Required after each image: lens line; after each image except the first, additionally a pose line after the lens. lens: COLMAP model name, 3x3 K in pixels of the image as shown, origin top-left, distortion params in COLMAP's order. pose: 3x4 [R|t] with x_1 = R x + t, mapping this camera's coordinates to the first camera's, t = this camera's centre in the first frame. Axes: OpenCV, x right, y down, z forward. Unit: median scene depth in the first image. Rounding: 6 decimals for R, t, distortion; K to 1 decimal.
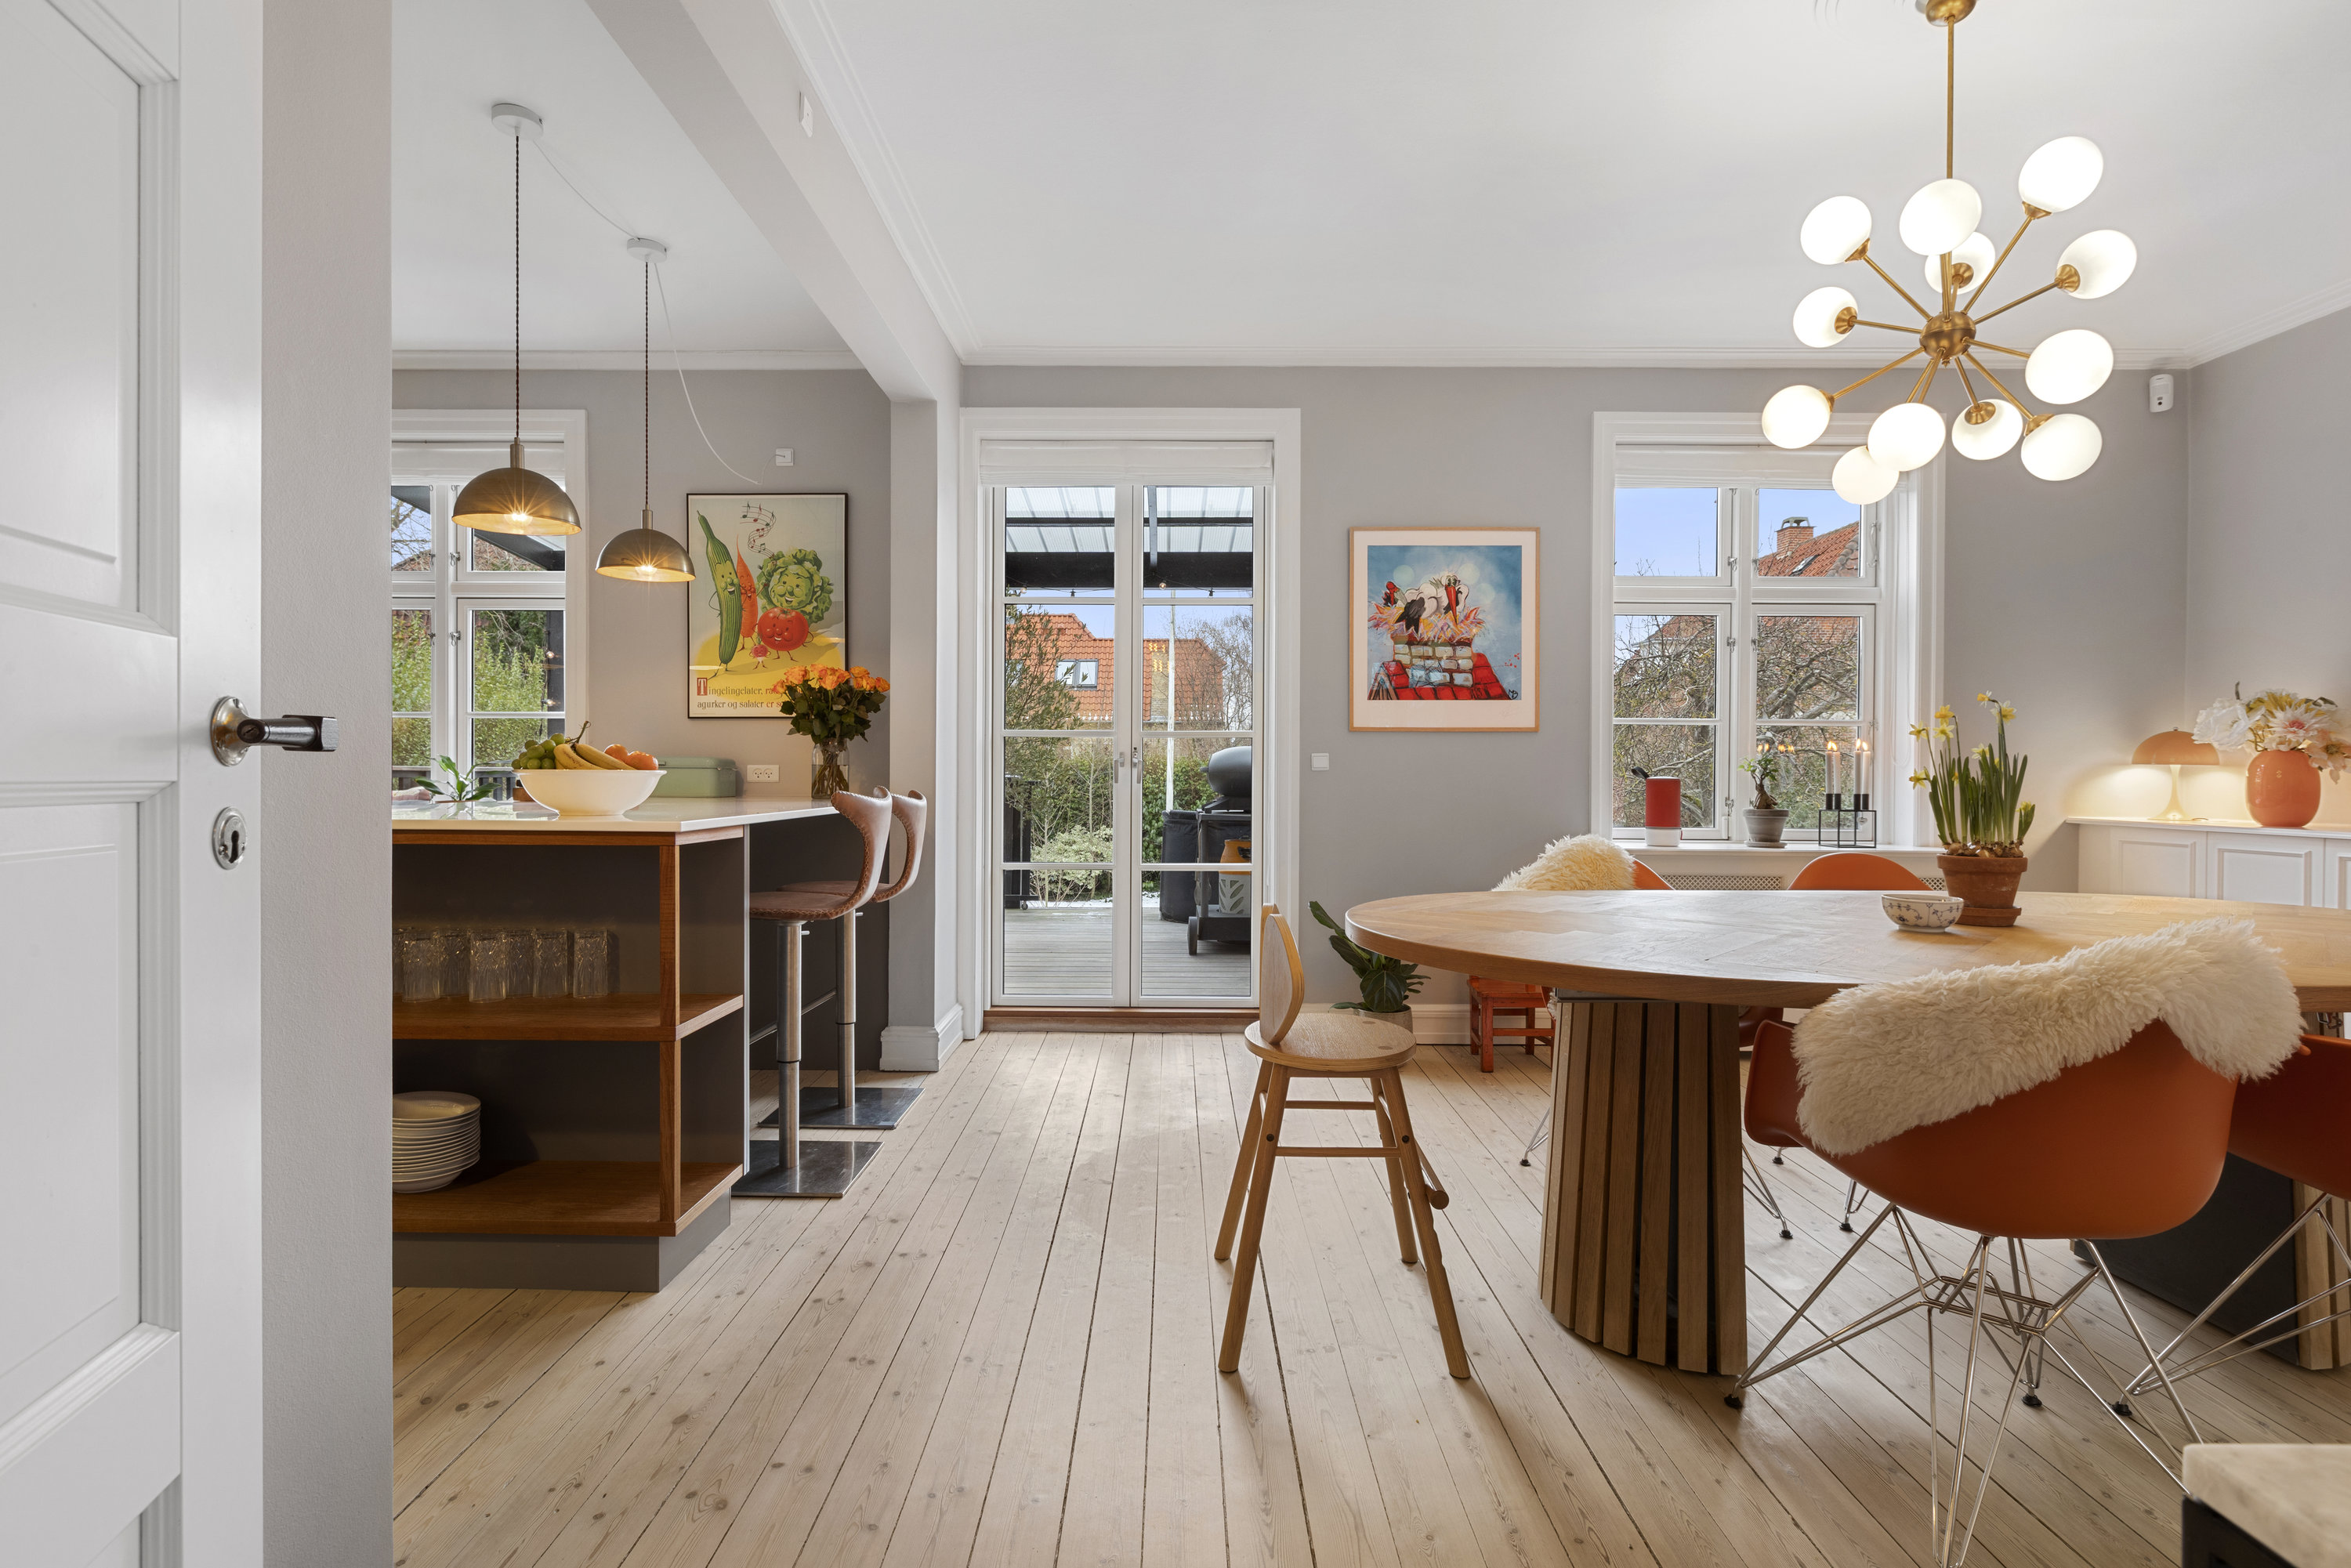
lens RADIAL K [[1191.2, 0, 1182.5], [0, 1191.2, 779.1], [0, 0, 1]] dist [0.004216, -0.004410]
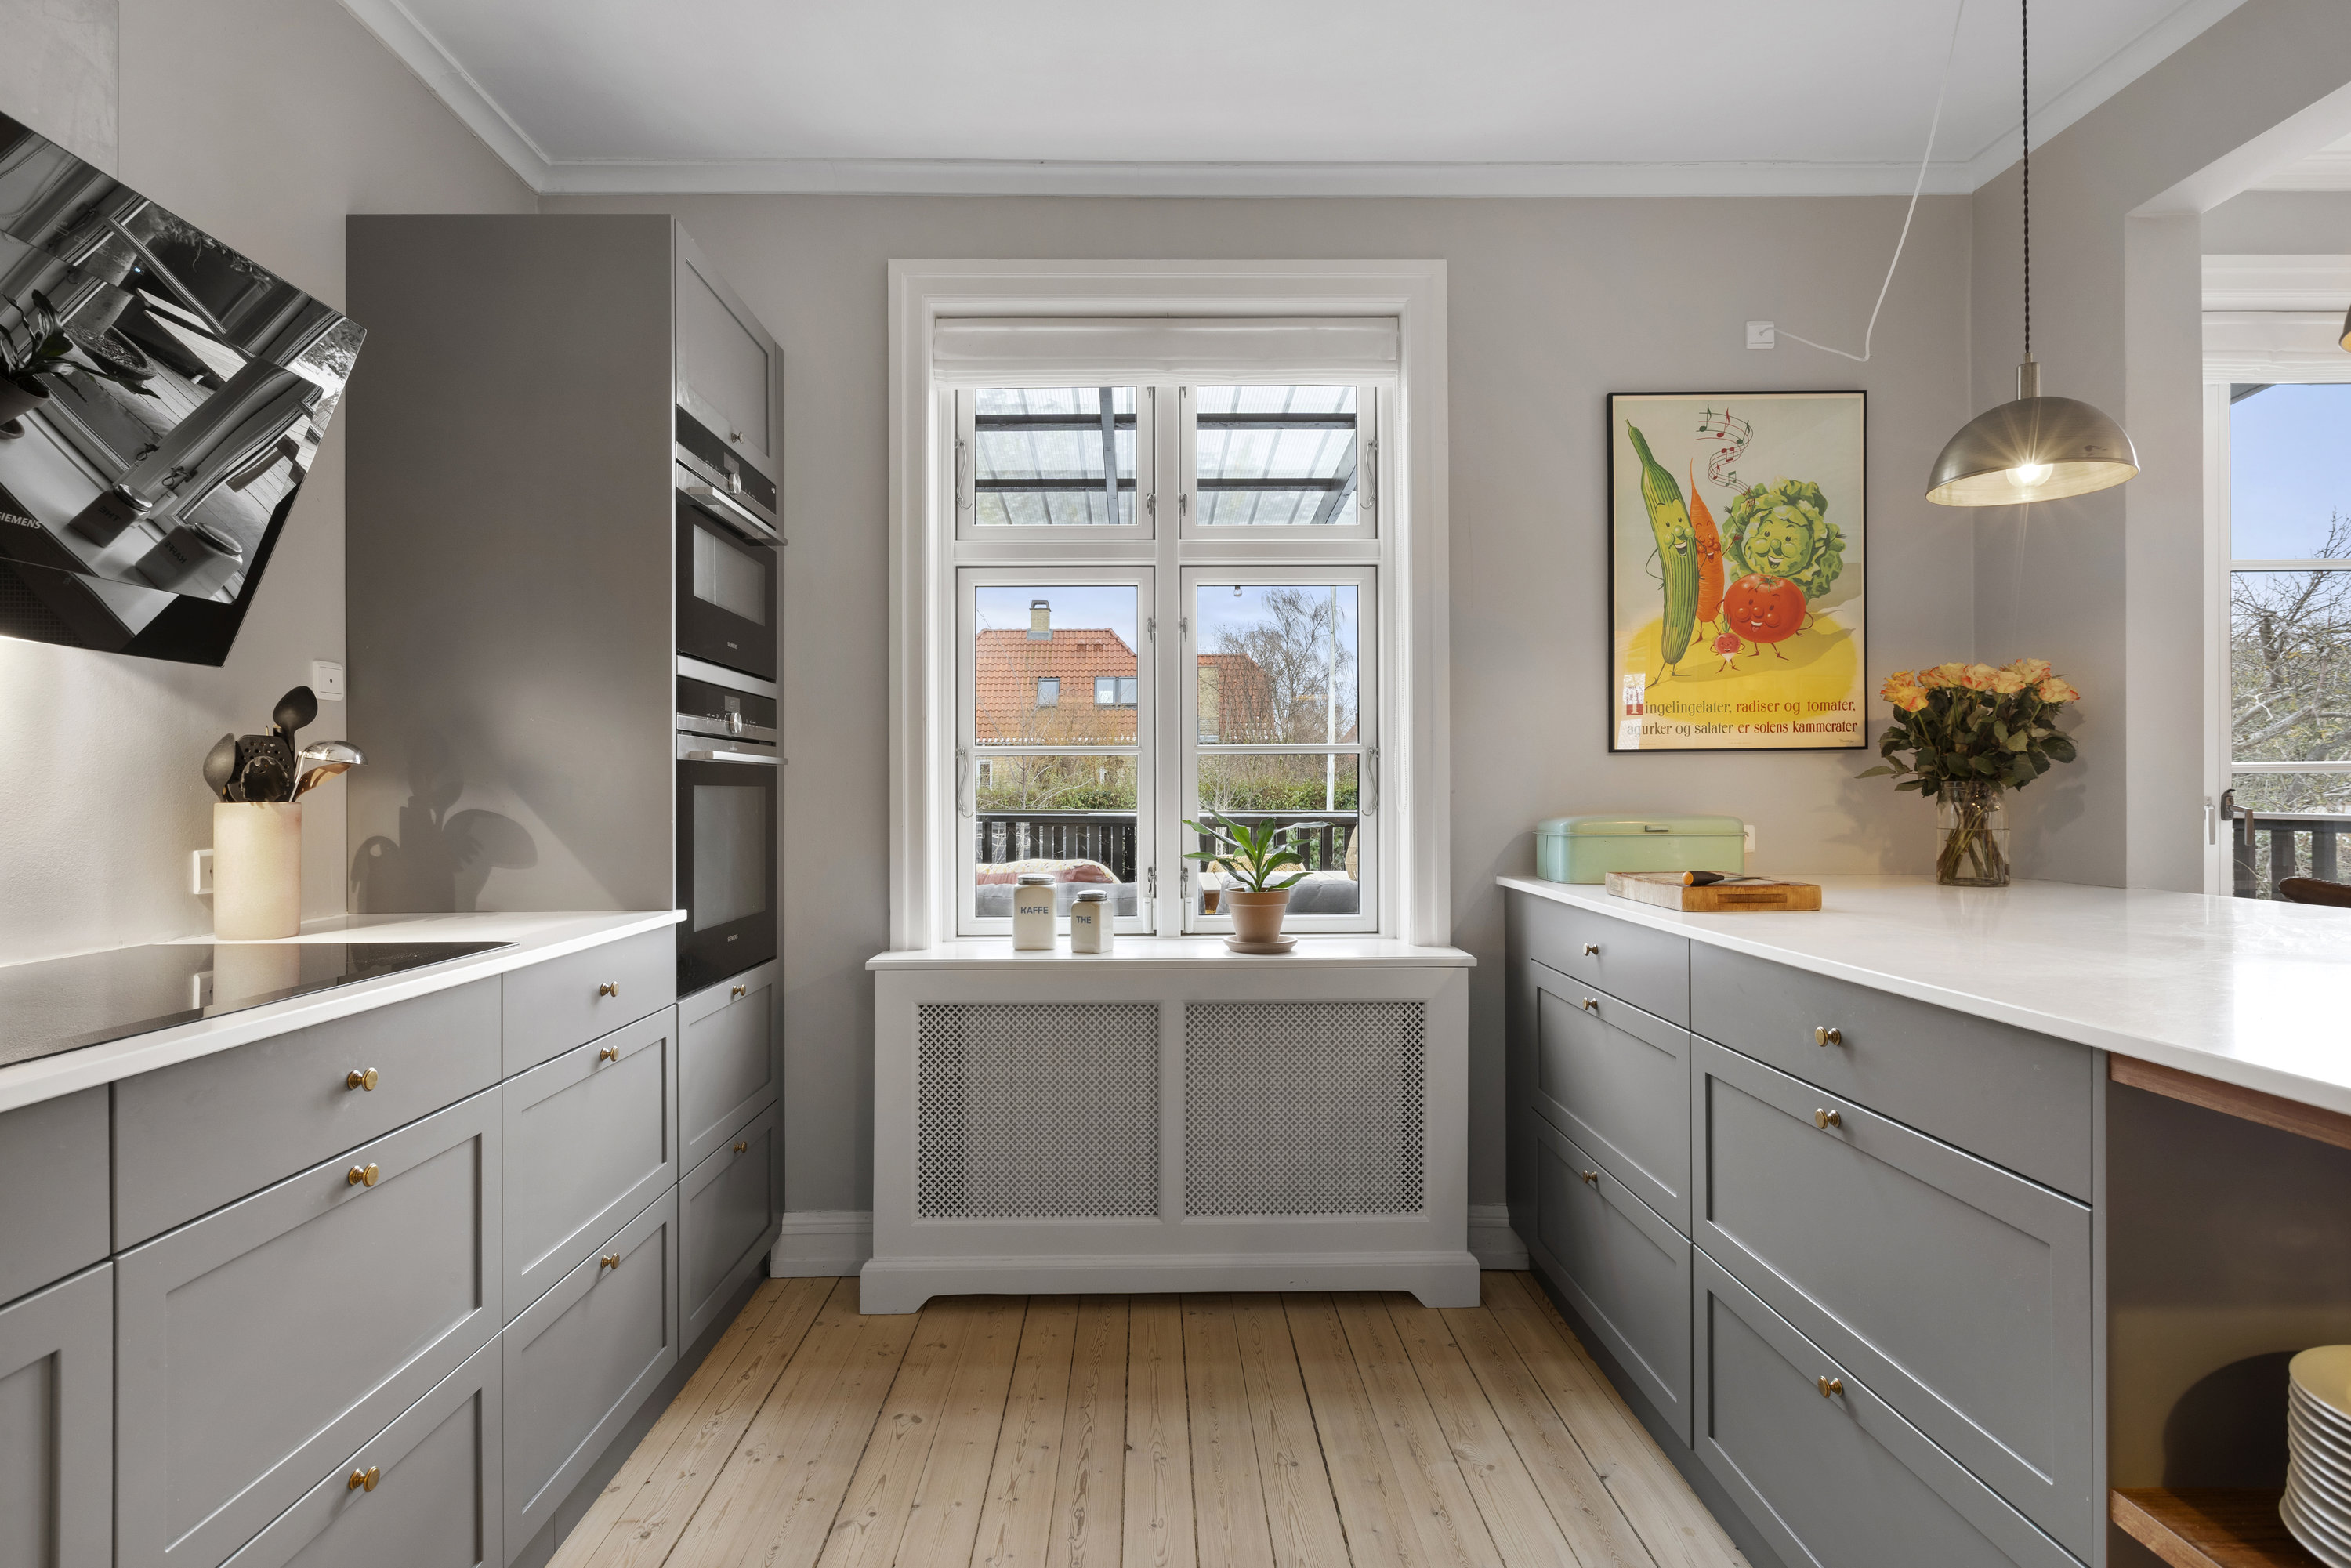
lens RADIAL K [[1191.2, 0, 1180.2], [0, 1191.2, 795.0], [0, 0, 1]] dist [0.004216, -0.004410]
pose [[0.999800, -0.011566, 0.016302, -0.653812], [0.011590, 0.999932, -0.001346, -0.030220], [-0.016285, 0.001534, 0.999866, 0.377499]]
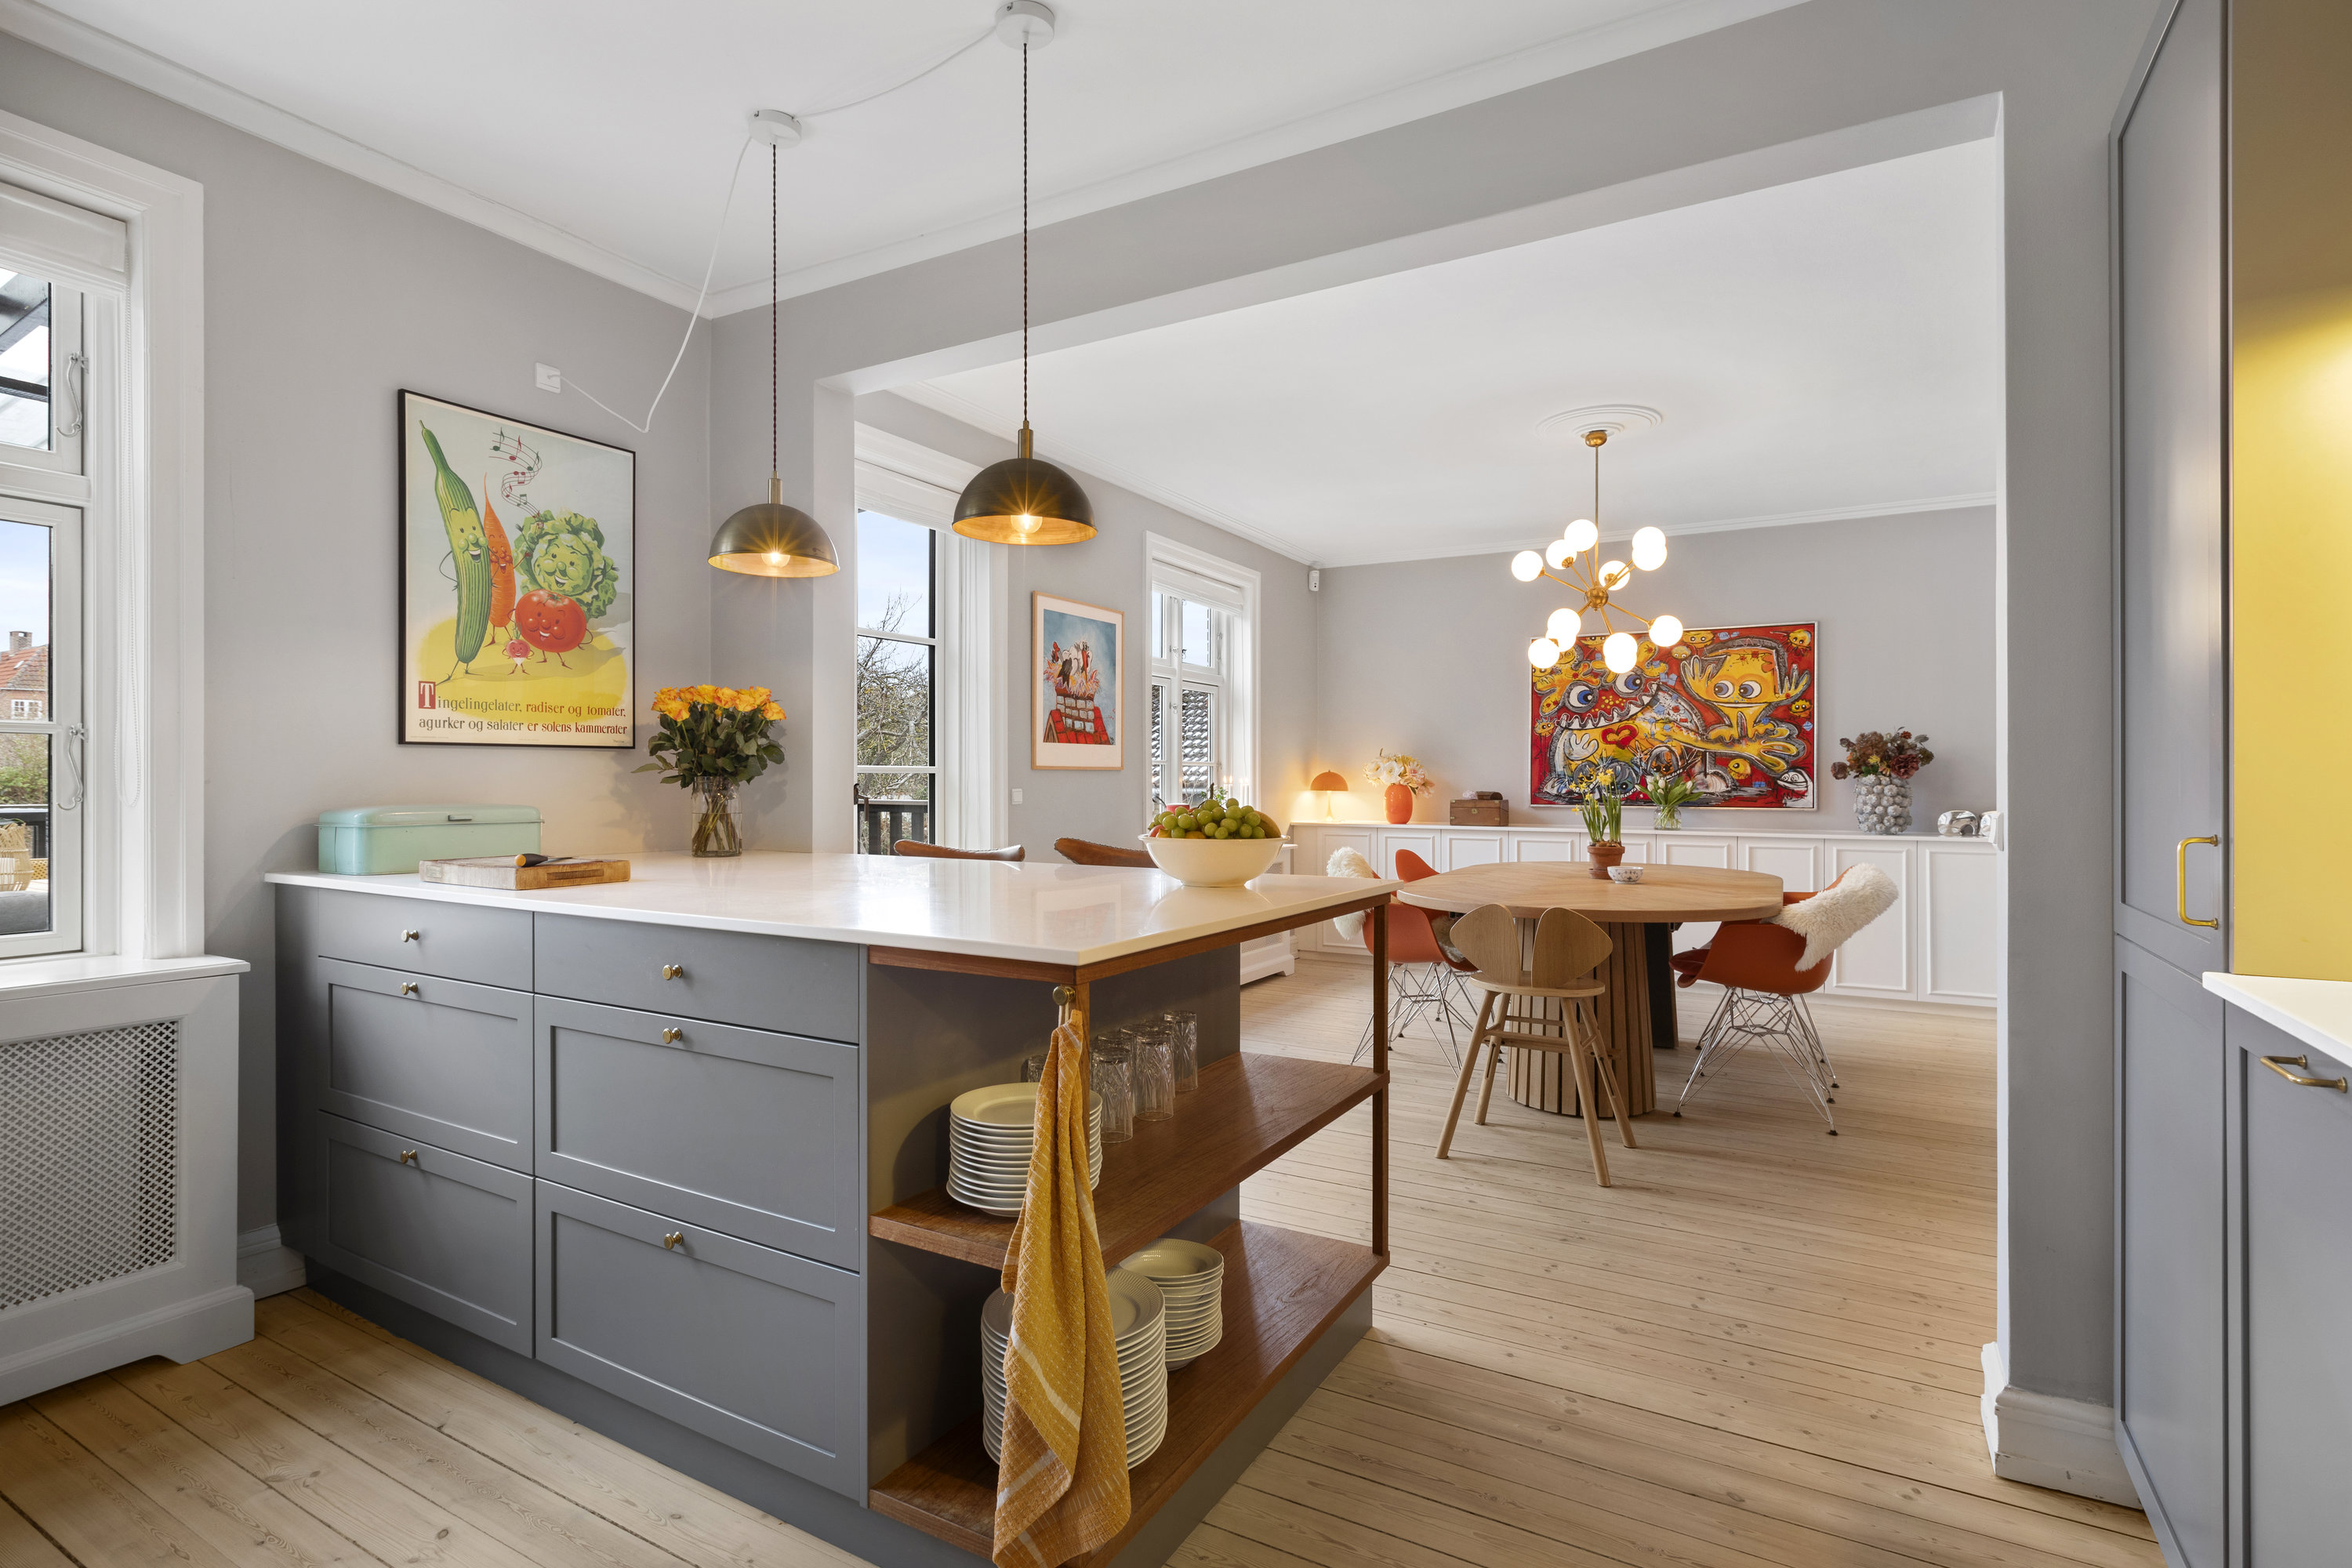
lens RADIAL K [[1131.1, 0, 1177.5], [0, 1131.1, 789.6], [0, 0, 1]] dist [-0.003990, -0.000110]
pose [[0.495028, -0.010373, 0.868815, -0.735066], [0.003327, 0.999944, 0.010043, -0.031185], [-0.868871, -0.002081, 0.495035, 0.343749]]
